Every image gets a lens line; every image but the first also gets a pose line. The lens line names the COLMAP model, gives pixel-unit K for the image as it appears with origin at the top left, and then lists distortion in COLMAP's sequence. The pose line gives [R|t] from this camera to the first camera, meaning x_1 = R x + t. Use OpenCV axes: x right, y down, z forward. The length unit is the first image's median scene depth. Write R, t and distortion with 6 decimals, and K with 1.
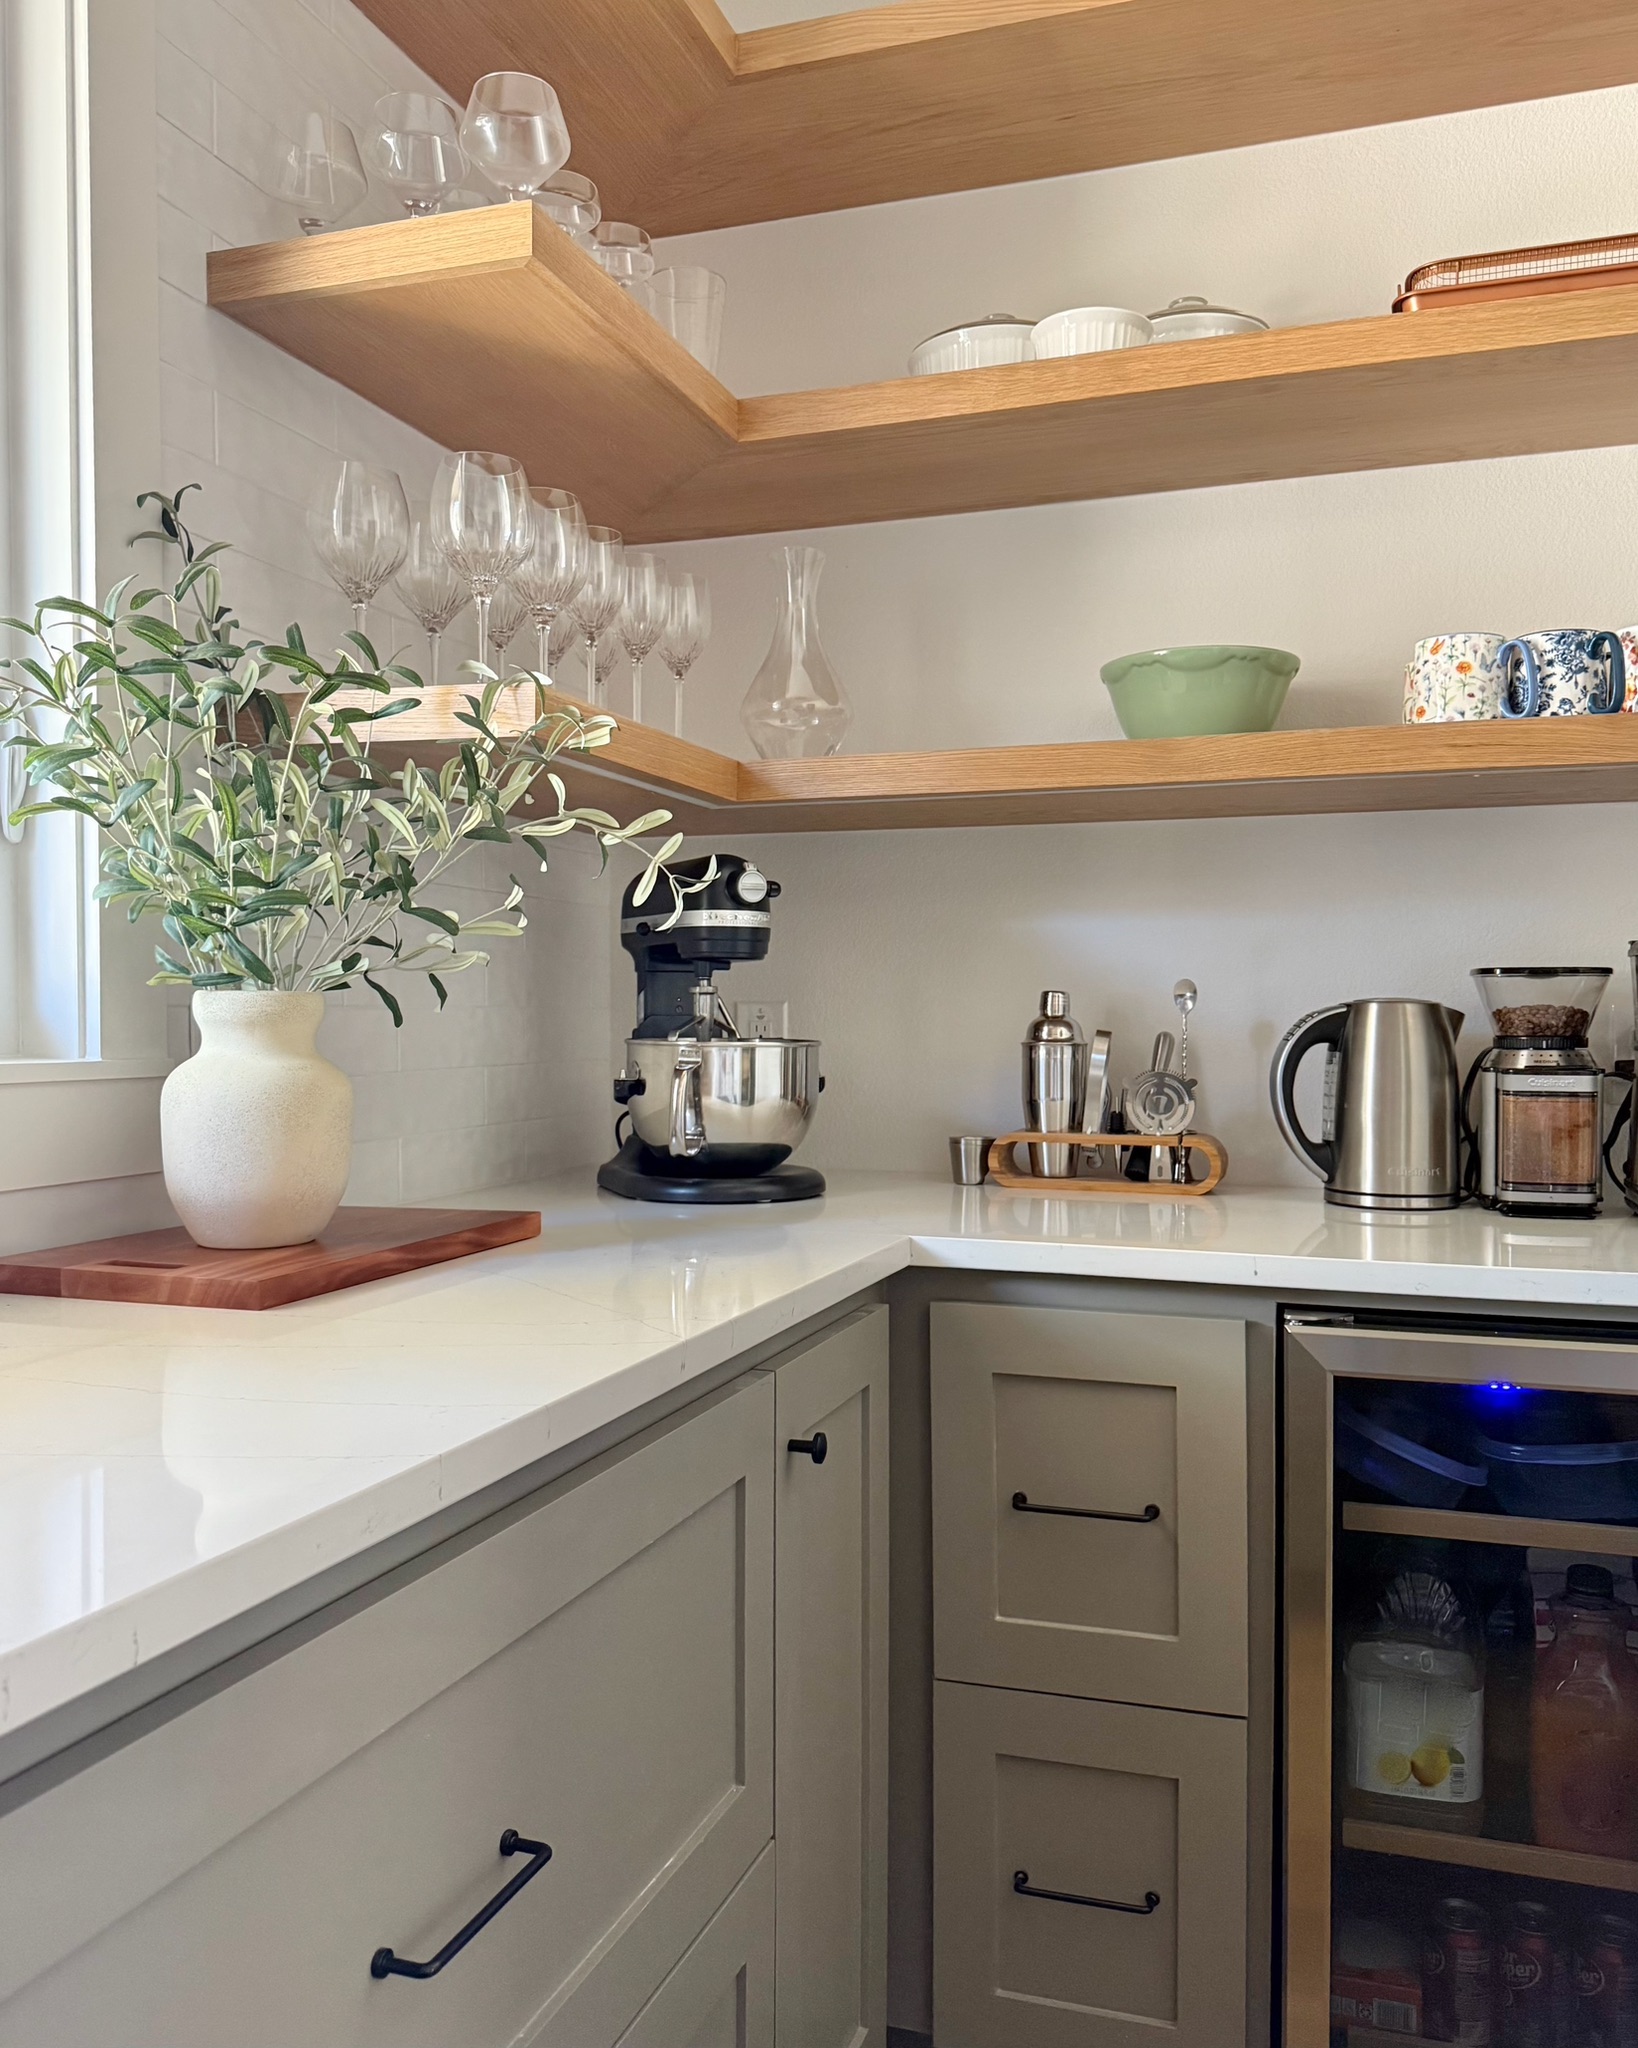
lens RADIAL K [[1679.3, 0, 823.4], [0, 1679.3, 1022.2], [0, 0, 1]] dist [0.050054, -0.032438]
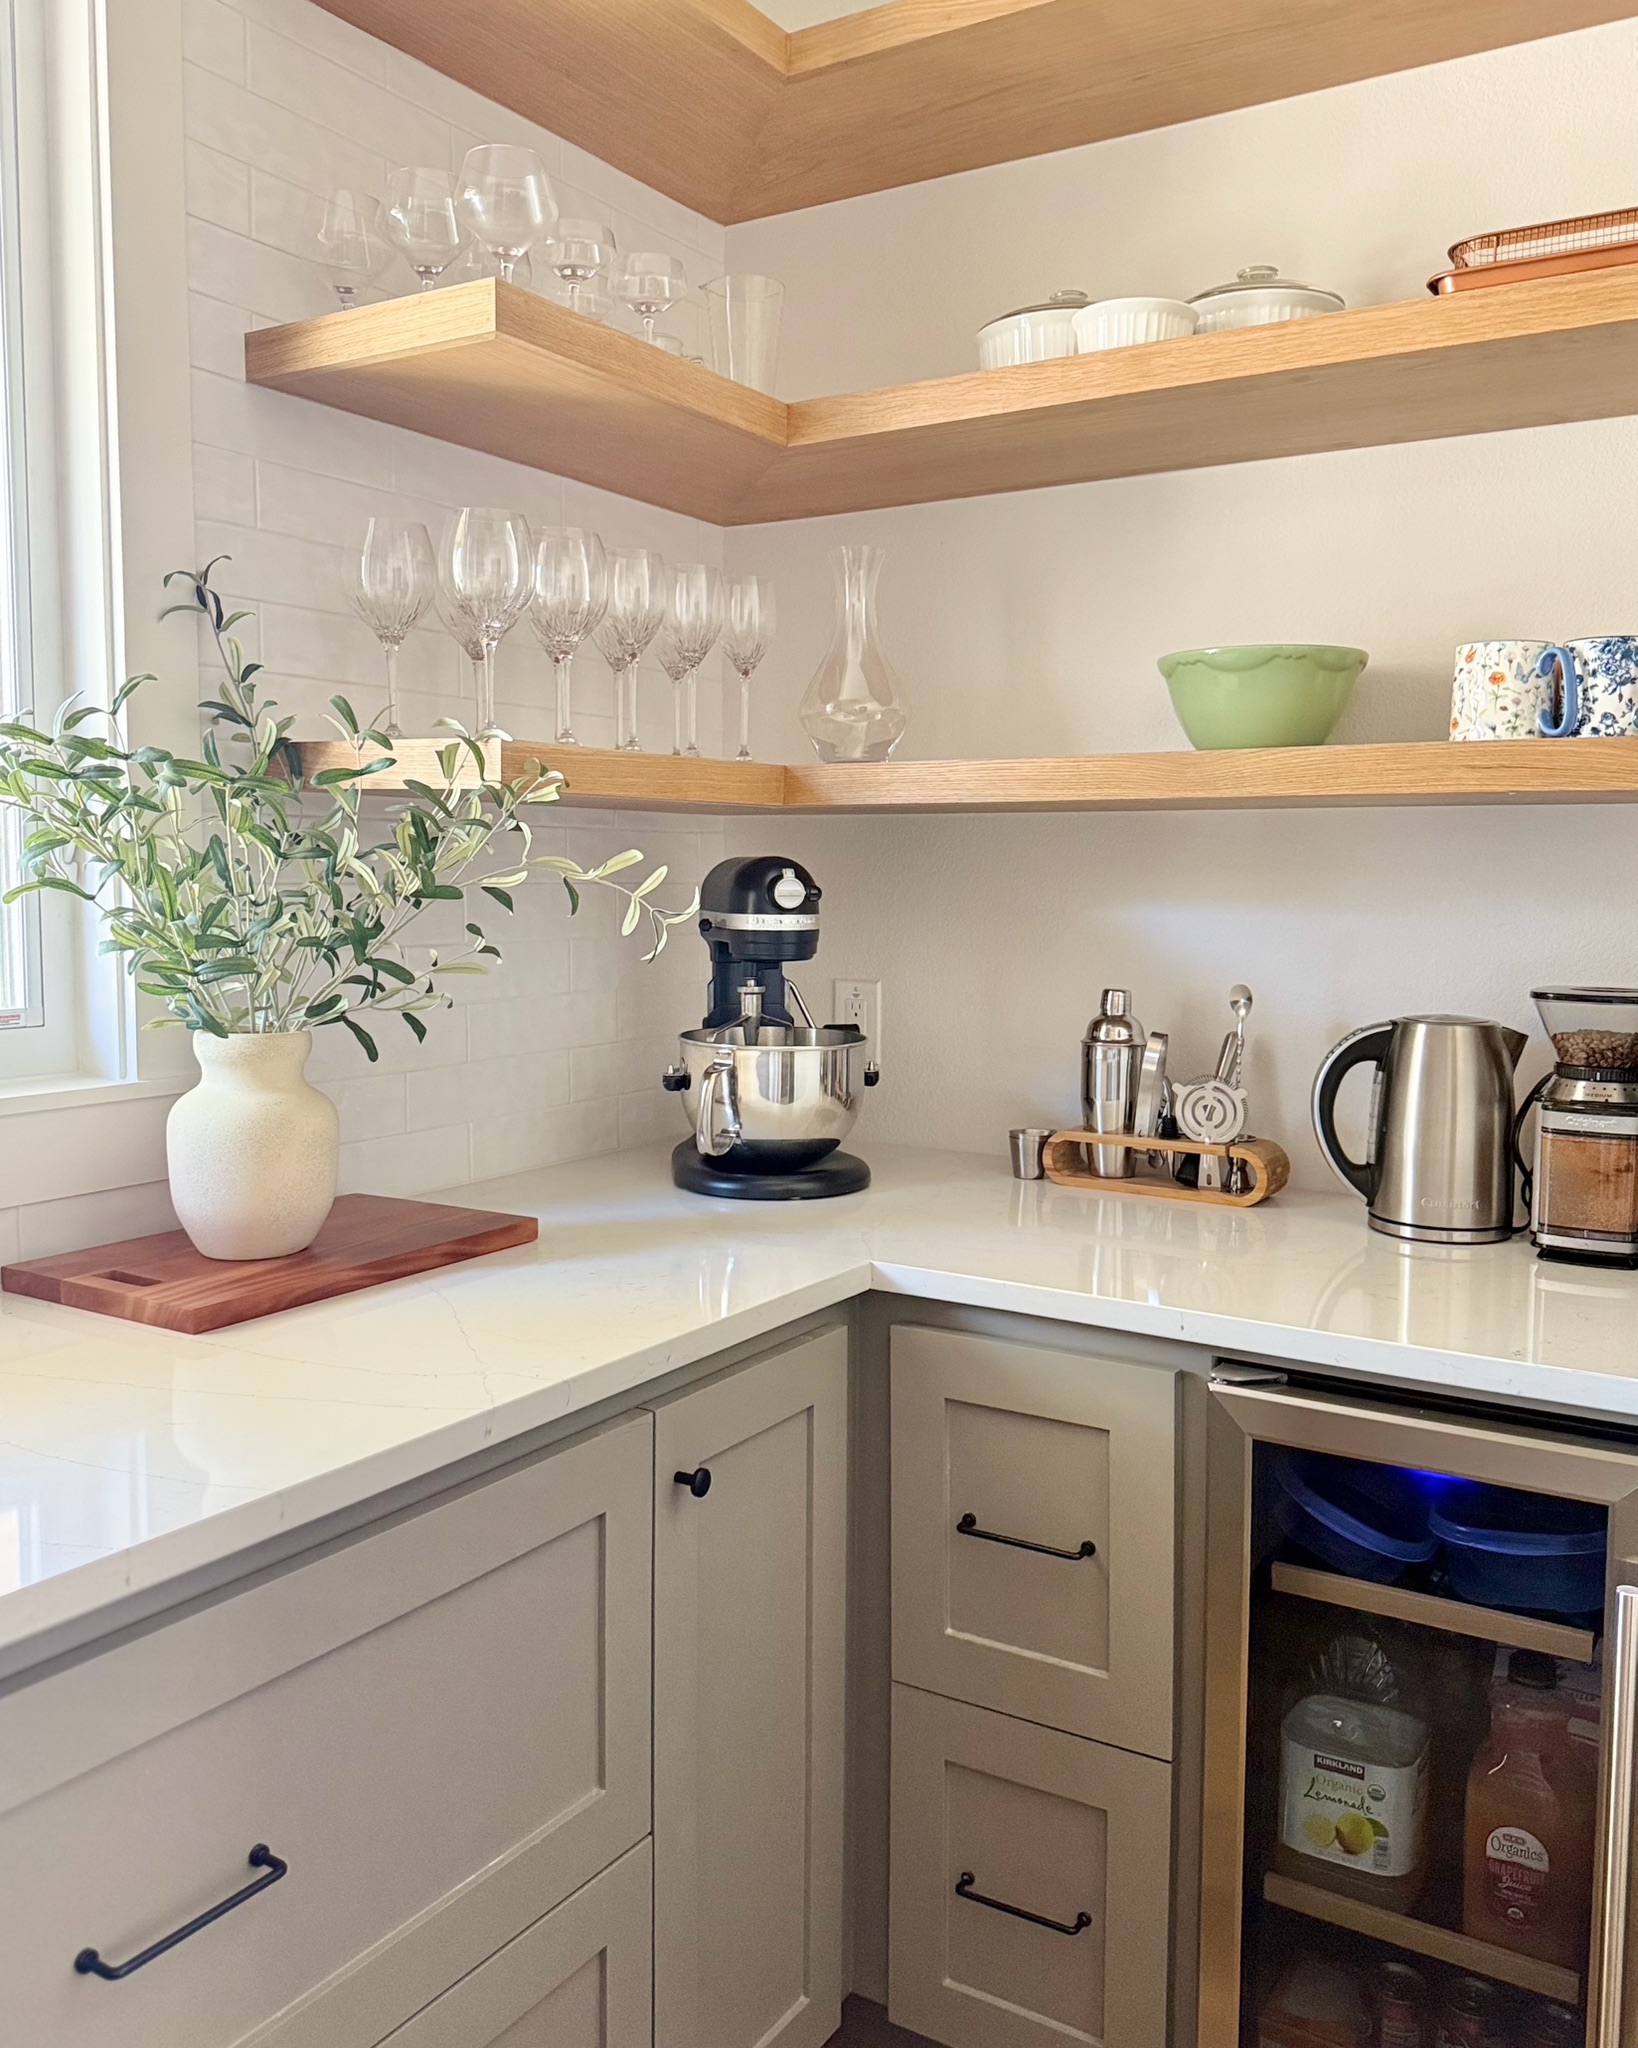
lens RADIAL K [[1679.3, 0, 765.0], [0, 1679.3, 1008.6], [0, 0, 1]] dist [0.050054, -0.032438]
pose [[0.973663, 0.021427, -0.226982, 0.216659], [-0.007464, 0.998036, 0.062197, -0.089866], [0.227869, -0.058864, 0.971911, -0.007145]]
